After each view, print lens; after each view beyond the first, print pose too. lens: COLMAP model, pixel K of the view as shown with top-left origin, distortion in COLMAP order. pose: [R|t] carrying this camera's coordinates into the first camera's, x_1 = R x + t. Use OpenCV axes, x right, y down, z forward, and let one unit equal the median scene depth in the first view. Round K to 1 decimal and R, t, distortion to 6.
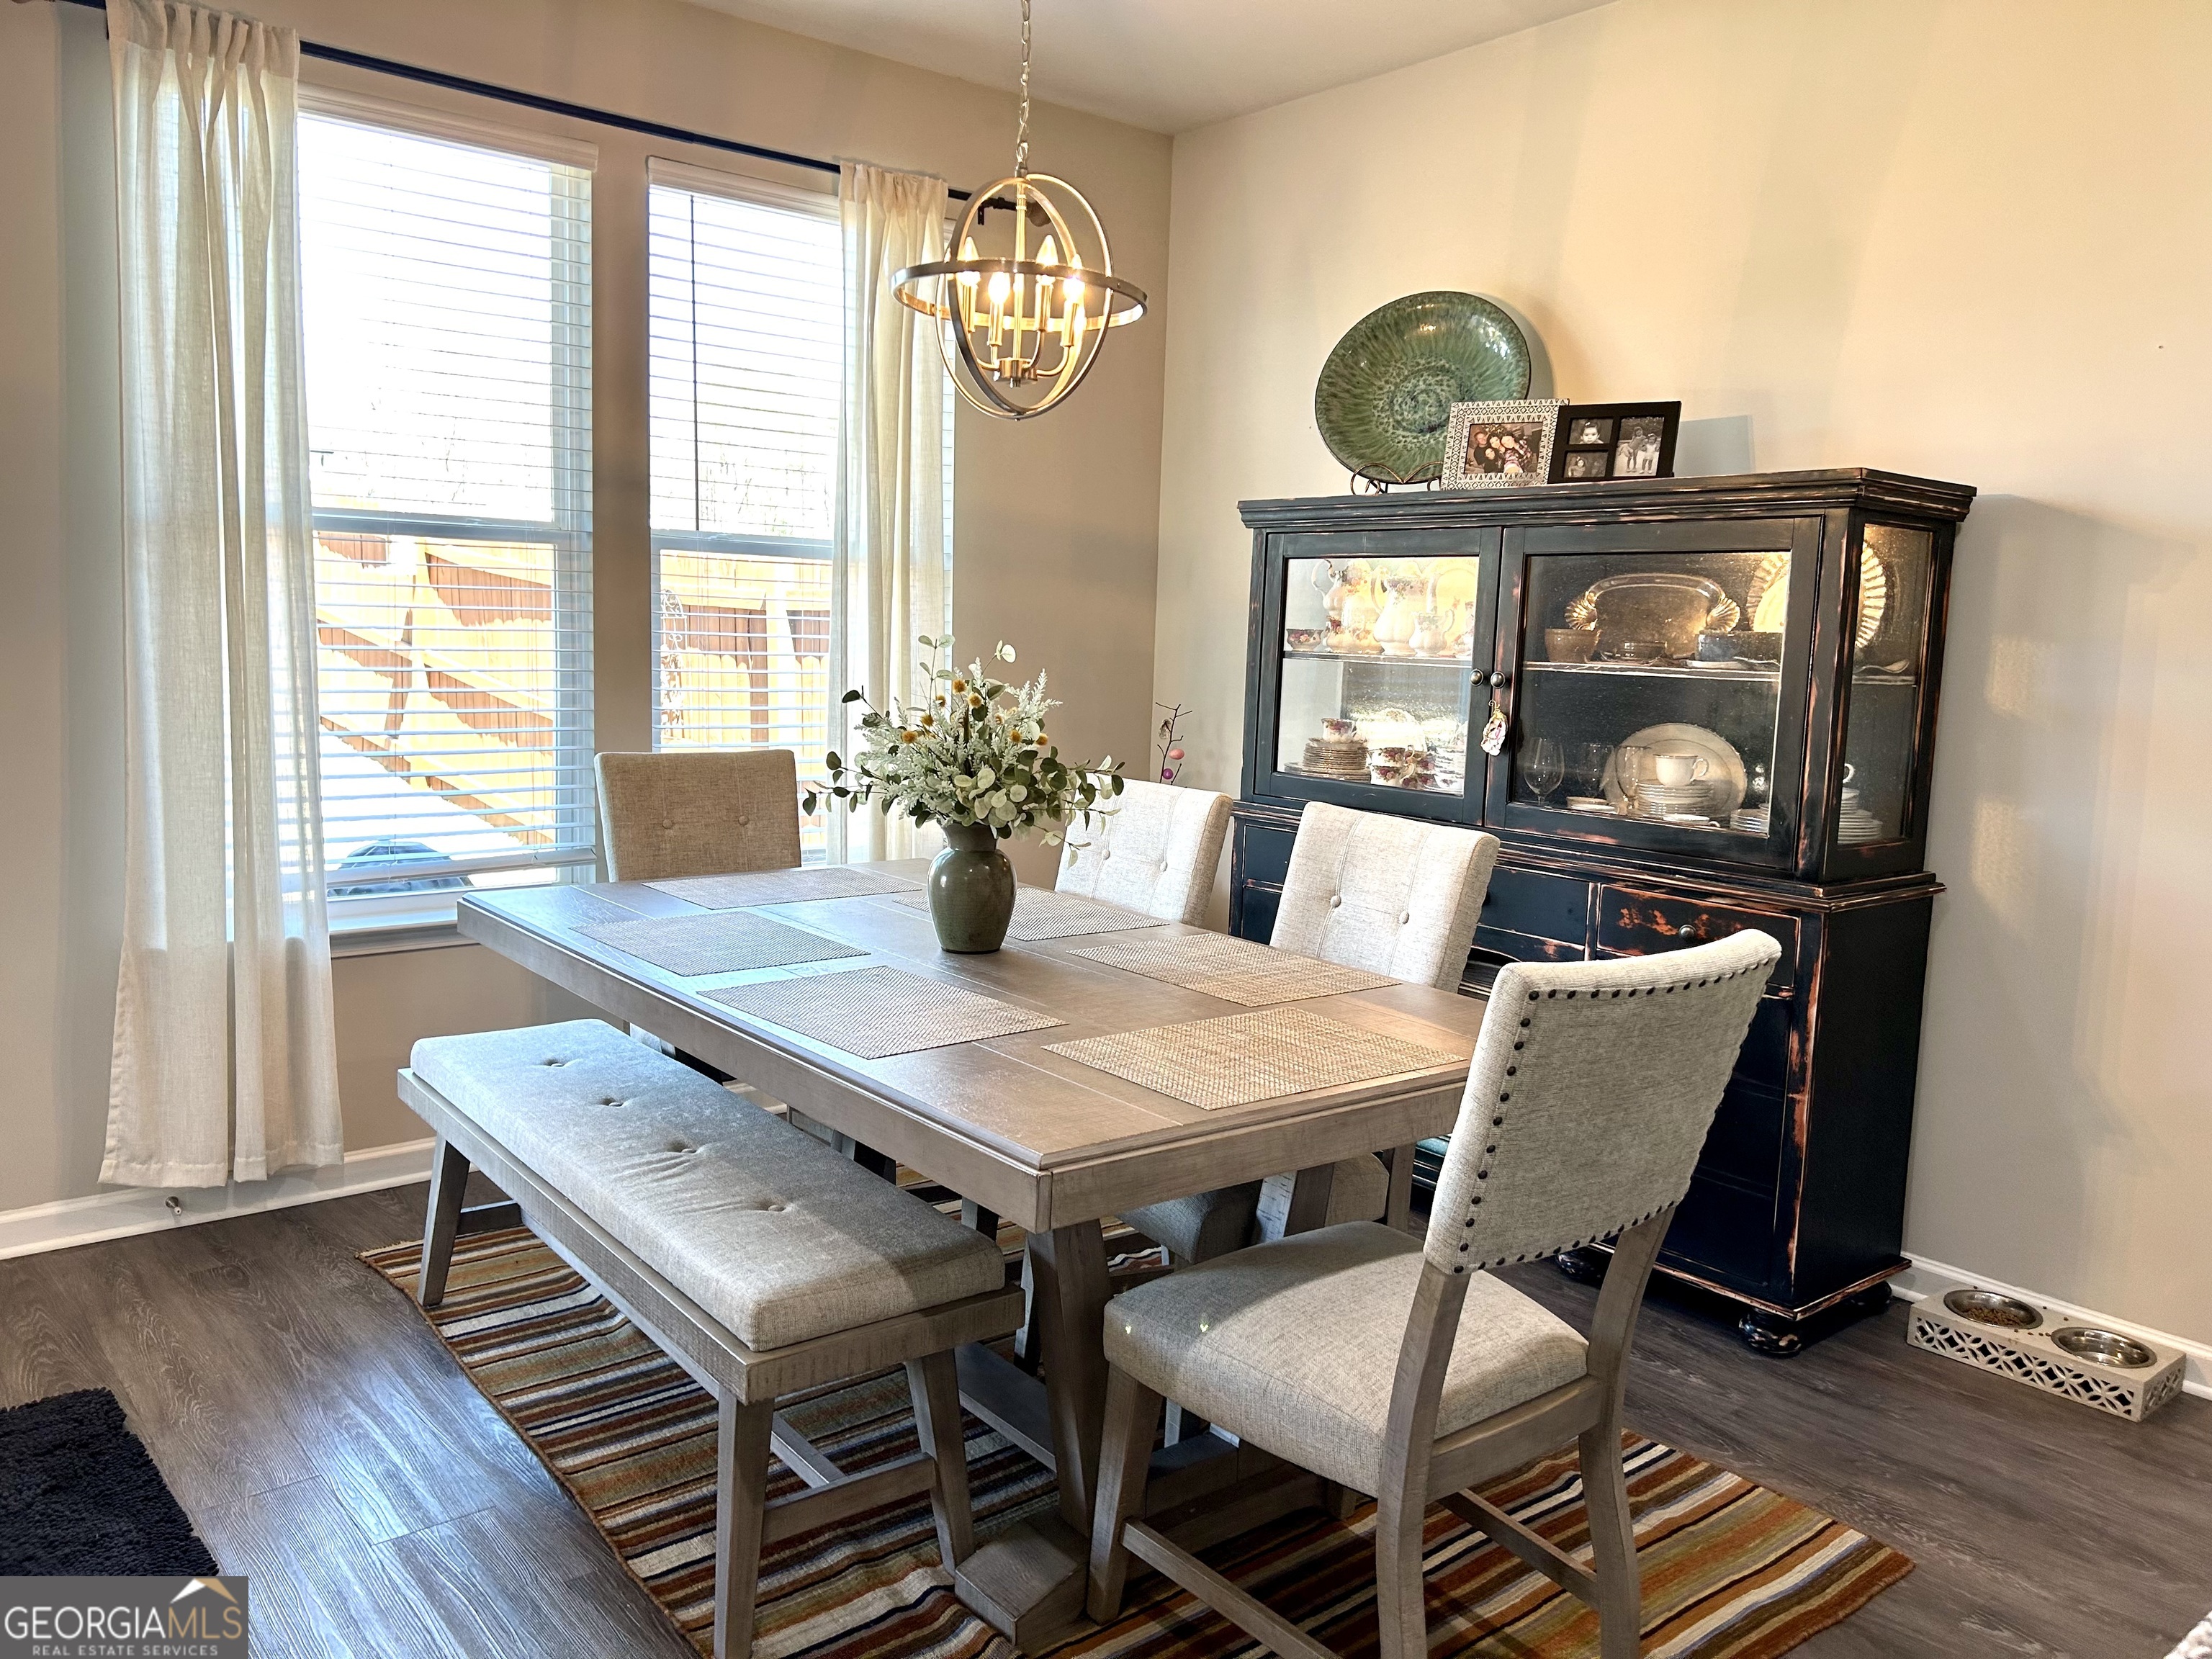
lens RADIAL K [[1659.3, 0, 1030.2], [0, 1659.3, 818.1], [0, 0, 1]] dist [0.027284, -0.019546]
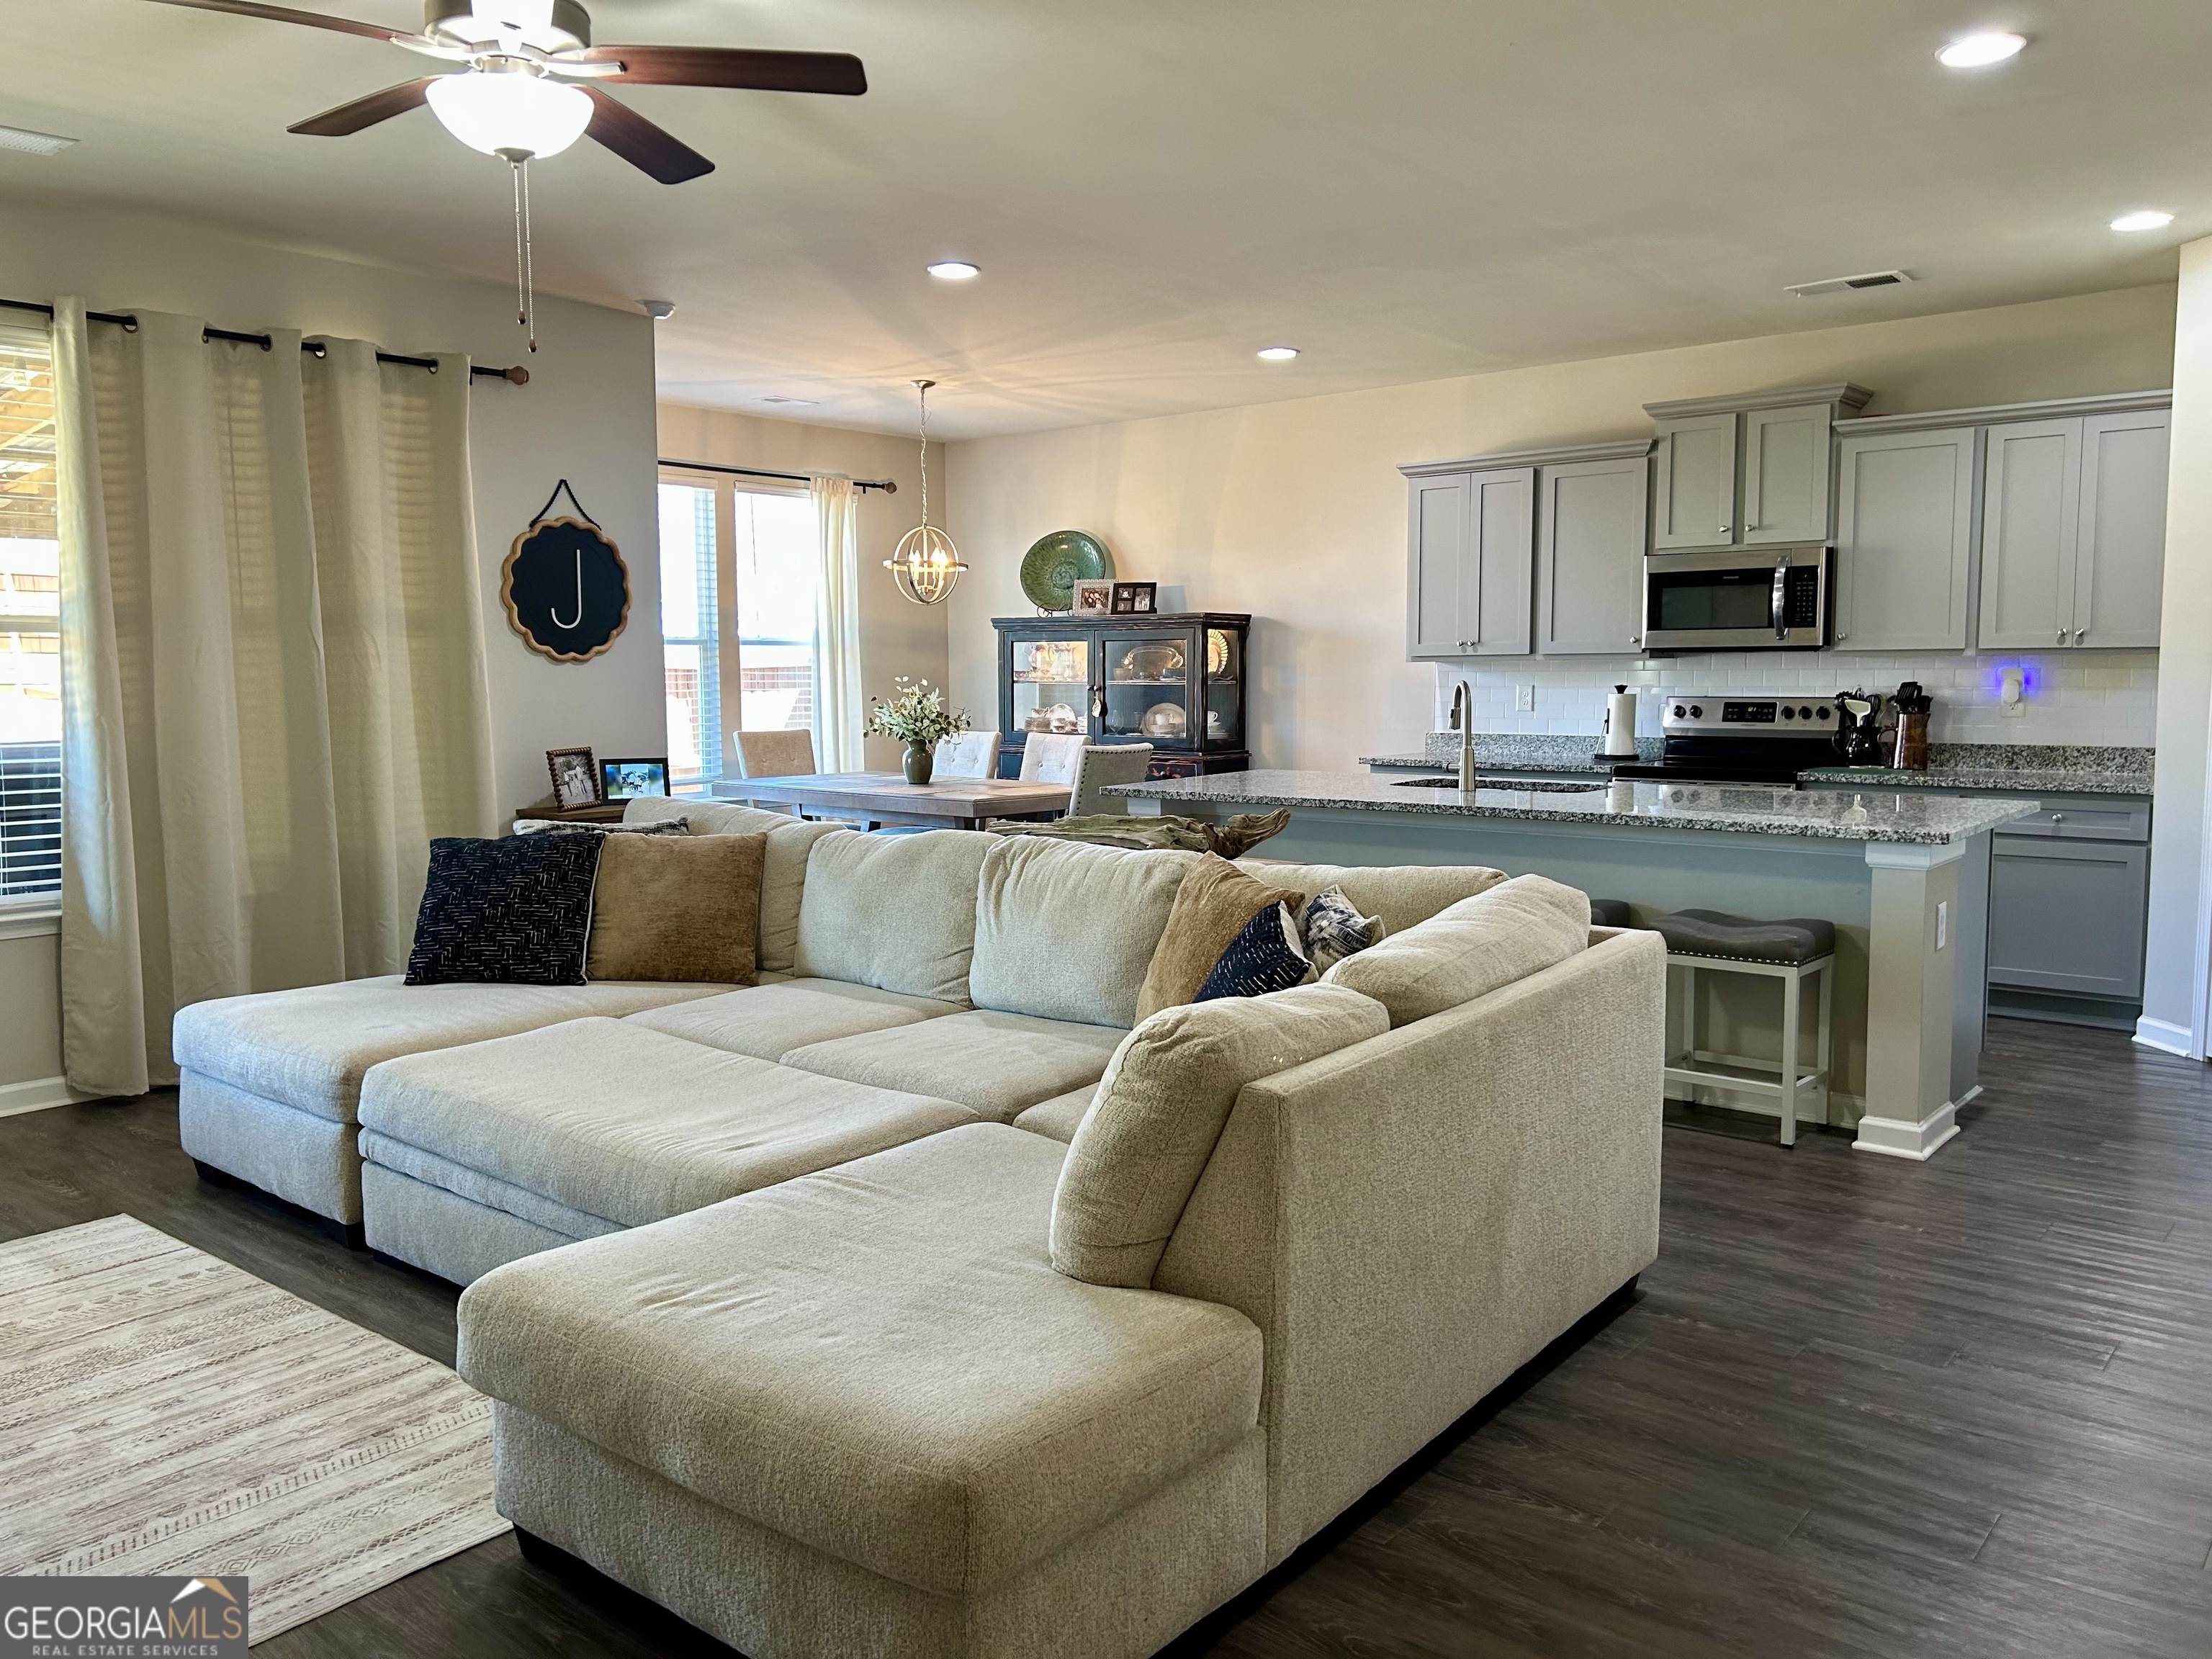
lens RADIAL K [[1659.3, 0, 1110.0], [0, 1659.3, 824.4], [0, 0, 1]] dist [0.027284, -0.019546]
pose [[0.973303, -0.053336, 0.223242, -0.287970], [0.058623, 0.998133, -0.017118, 0.173622], [-0.221912, 0.029748, 0.974613, -1.516842]]
